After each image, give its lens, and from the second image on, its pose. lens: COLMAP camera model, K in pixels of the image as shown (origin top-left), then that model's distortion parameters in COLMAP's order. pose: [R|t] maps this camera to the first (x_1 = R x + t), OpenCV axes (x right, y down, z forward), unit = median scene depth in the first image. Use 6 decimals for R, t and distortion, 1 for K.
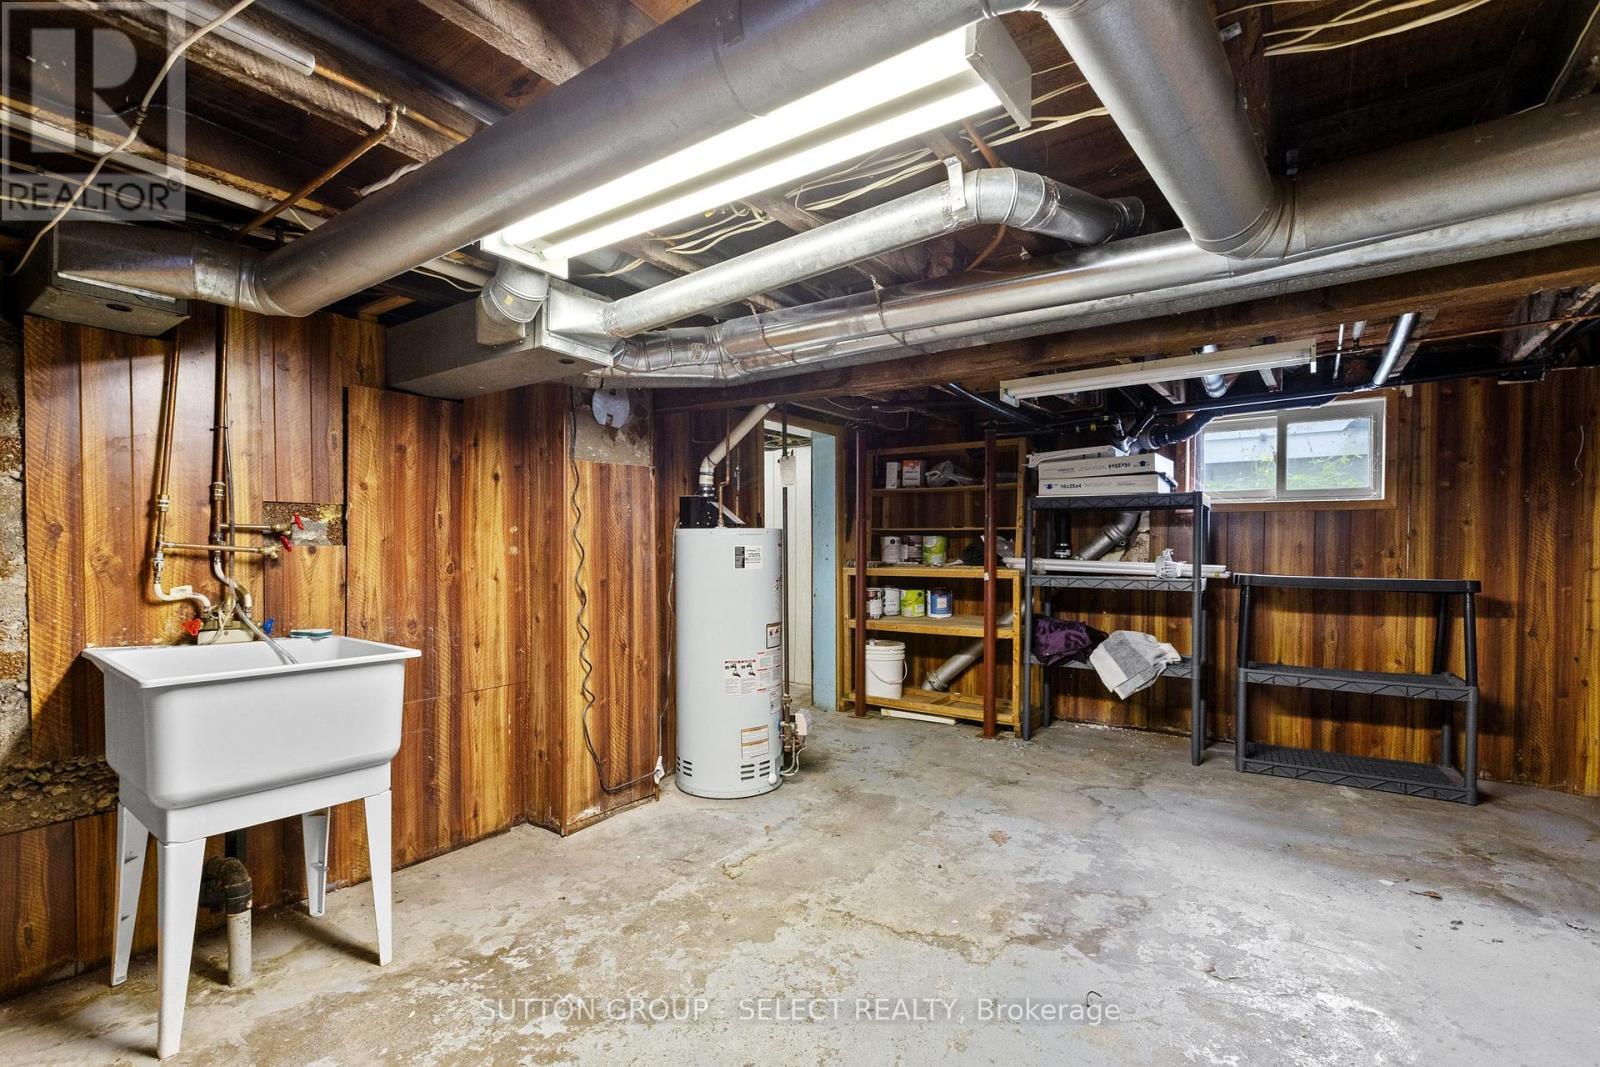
lens RADIAL K [[720.8, 0, 793.0], [0, 720.8, 526.3], [0, 0, 1]] dist [-0.001627, -0.000089]
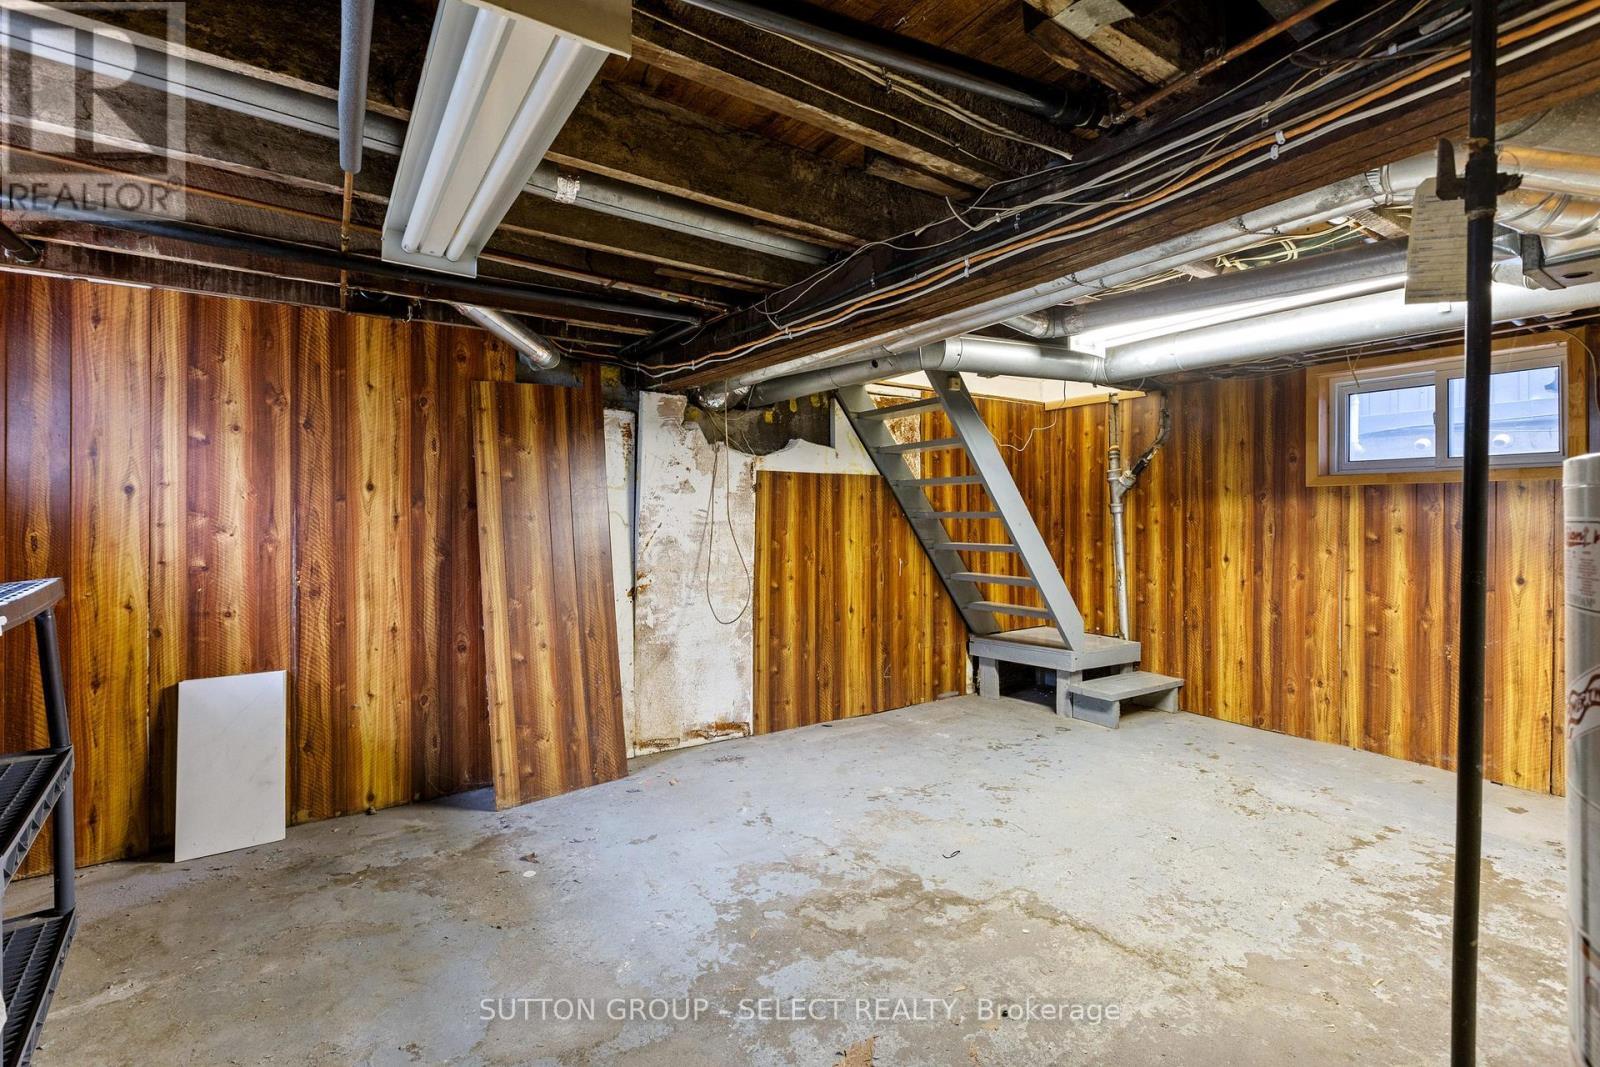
lens RADIAL K [[720.8, 0, 793.0], [0, 720.8, 526.3], [0, 0, 1]] dist [-0.001627, -0.000089]
pose [[-0.936019, -0.005180, 0.351913, 0.178657], [-0.006321, 0.999978, -0.002093, 0.037572], [-0.351894, -0.004183, -0.936031, 1.920883]]
